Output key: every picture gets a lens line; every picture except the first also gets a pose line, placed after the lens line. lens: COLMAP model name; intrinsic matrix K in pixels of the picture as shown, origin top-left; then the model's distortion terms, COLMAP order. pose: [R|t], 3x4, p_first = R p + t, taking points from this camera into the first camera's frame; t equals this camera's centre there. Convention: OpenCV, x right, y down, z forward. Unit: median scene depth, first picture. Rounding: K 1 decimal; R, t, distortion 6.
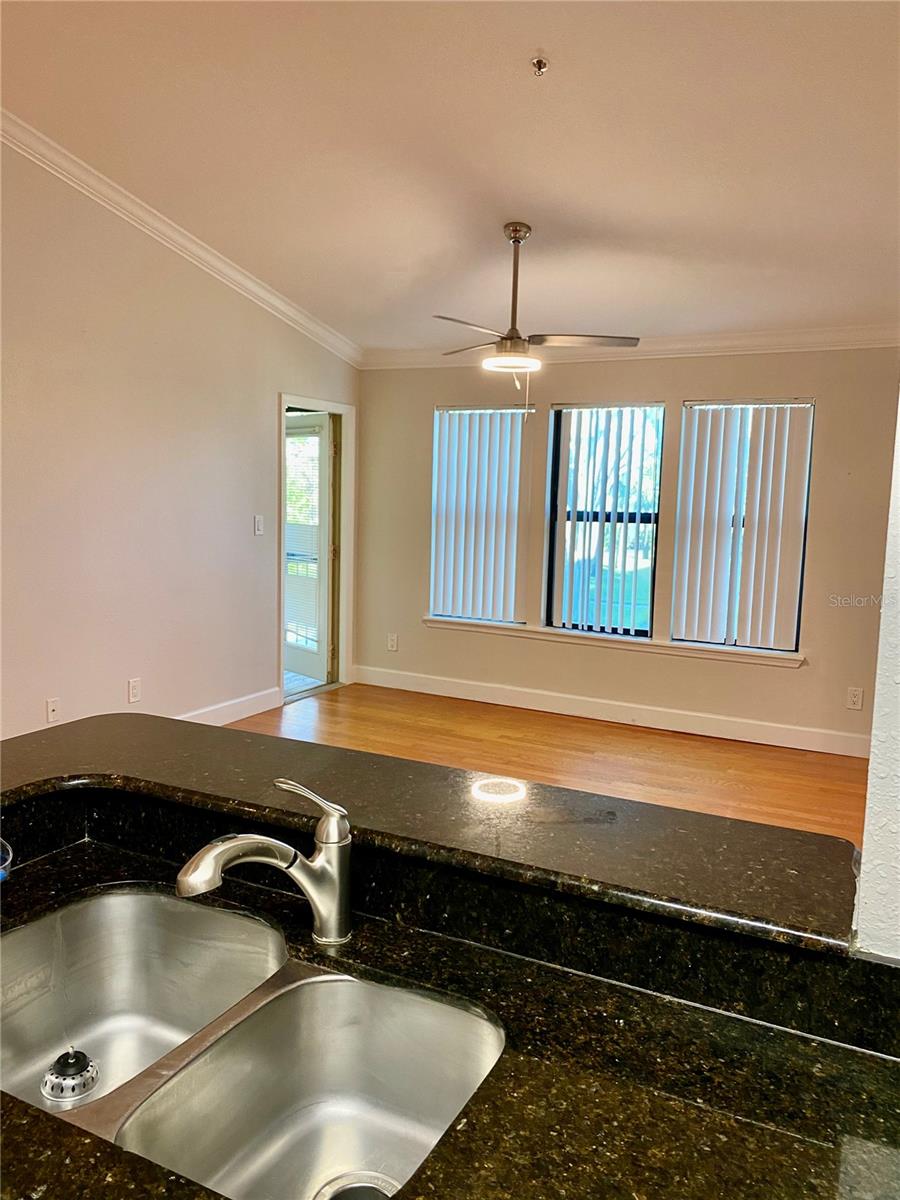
lens RADIAL K [[921.5, 0, 444.4], [0, 921.5, 592.5], [0, 0, 1]] dist [0.039687, -0.032874]
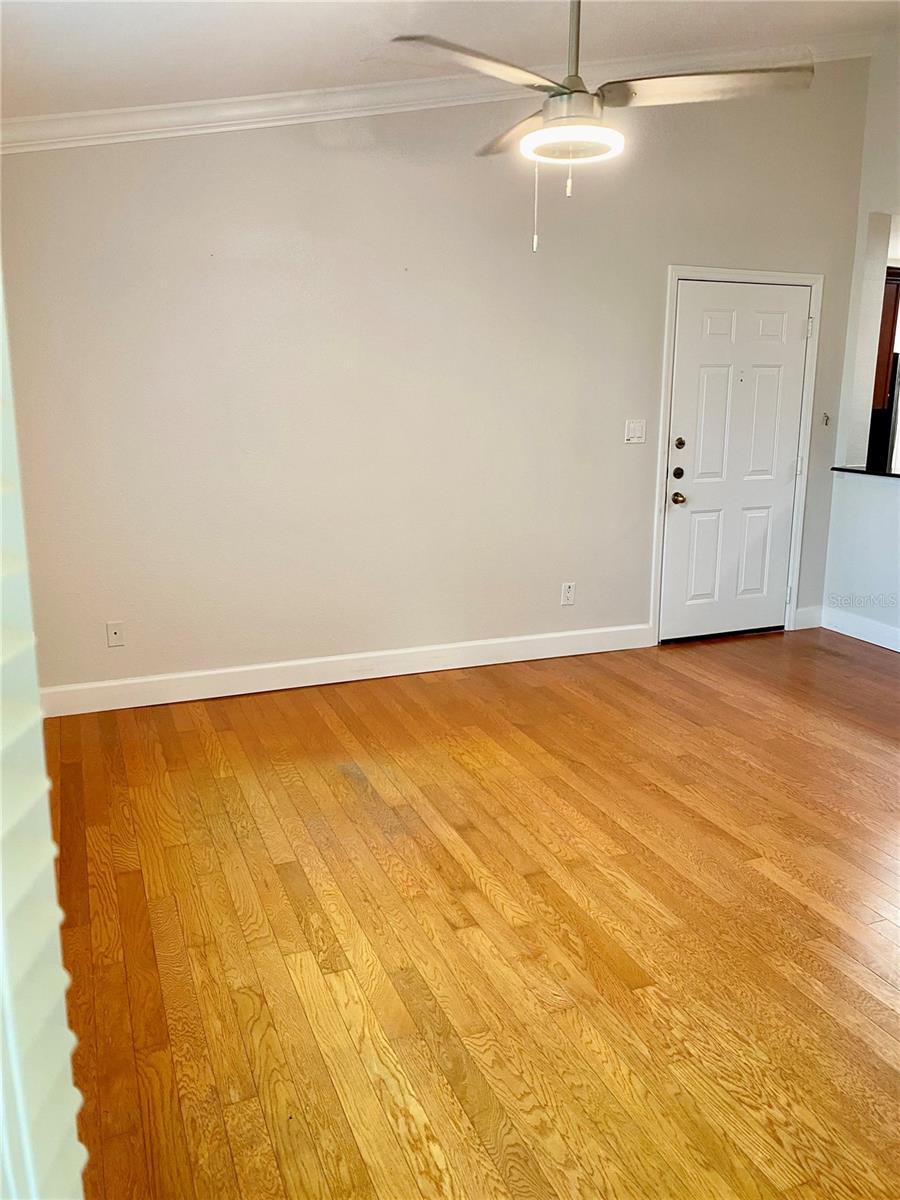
lens RADIAL K [[921.5, 0, 444.4], [0, 921.5, 592.5], [0, 0, 1]] dist [0.039687, -0.032874]
pose [[-0.748553, -0.171057, 0.640631, -0.231574], [0.050054, 0.948817, 0.311834, -0.142349], [-0.661183, 0.265491, -0.701678, 1.331107]]
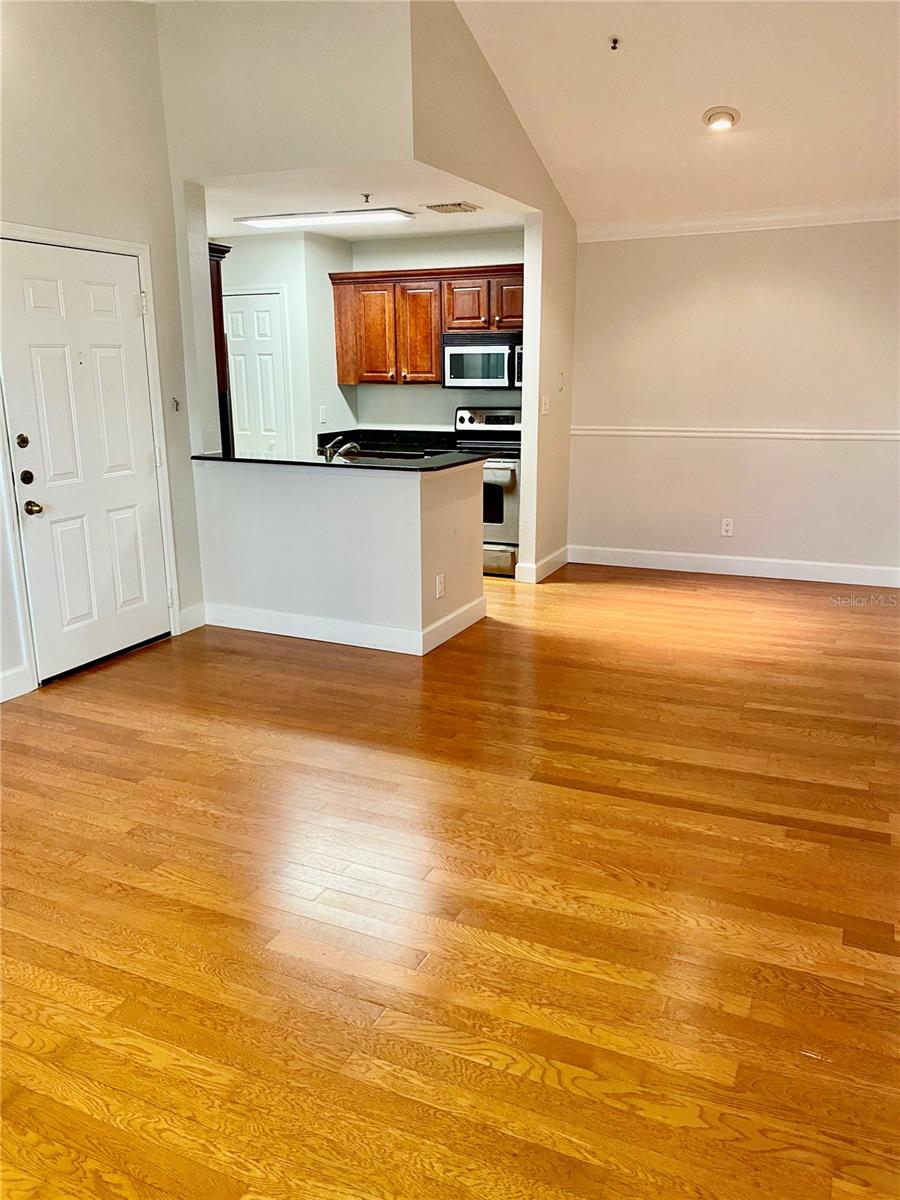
lens RADIAL K [[921.5, 0, 444.4], [0, 921.5, 592.5], [0, 0, 1]] dist [0.039687, -0.032874]
pose [[-0.999504, -0.015196, -0.027581, -0.132497], [-0.023846, 0.937283, 0.347753, -0.139262], [0.020566, 0.348238, -0.937180, 1.257396]]
